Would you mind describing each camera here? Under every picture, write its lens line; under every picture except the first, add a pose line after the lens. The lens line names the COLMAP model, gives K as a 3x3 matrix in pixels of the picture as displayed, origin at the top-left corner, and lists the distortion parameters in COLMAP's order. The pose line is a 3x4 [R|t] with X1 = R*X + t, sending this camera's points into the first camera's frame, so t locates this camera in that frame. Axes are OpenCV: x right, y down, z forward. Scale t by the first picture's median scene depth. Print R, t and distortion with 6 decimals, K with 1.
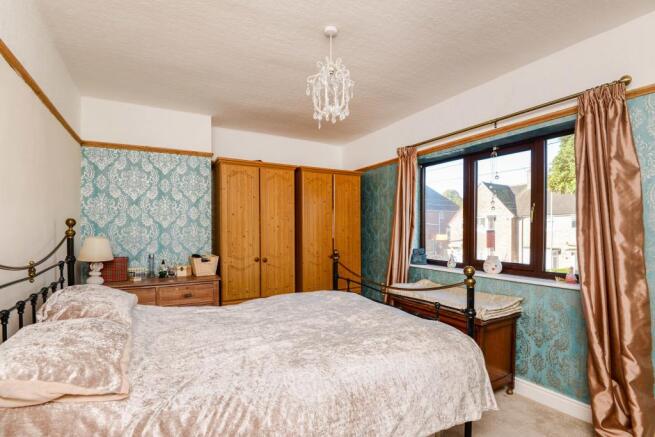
lens RADIAL K [[312.1, 0, 327.5], [0, 312.1, 232.7], [0, 0, 1]] dist [-0.001383, -0.000162]
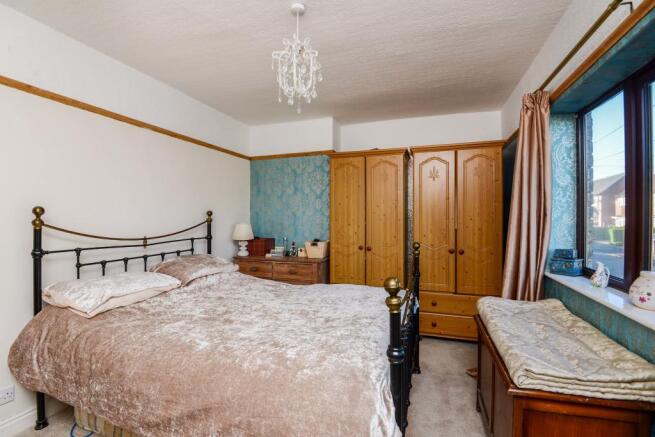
lens RADIAL K [[308.1, 0, 327.5], [0, 308.1, 218.5], [0, 0, 1]] dist [-0.000150, -0.000194]
pose [[0.663027, 0.005381, -0.748576, 0.465776], [-0.010943, 0.999937, -0.002505, -0.005803], [0.748516, 0.009853, 0.663044, 0.264856]]
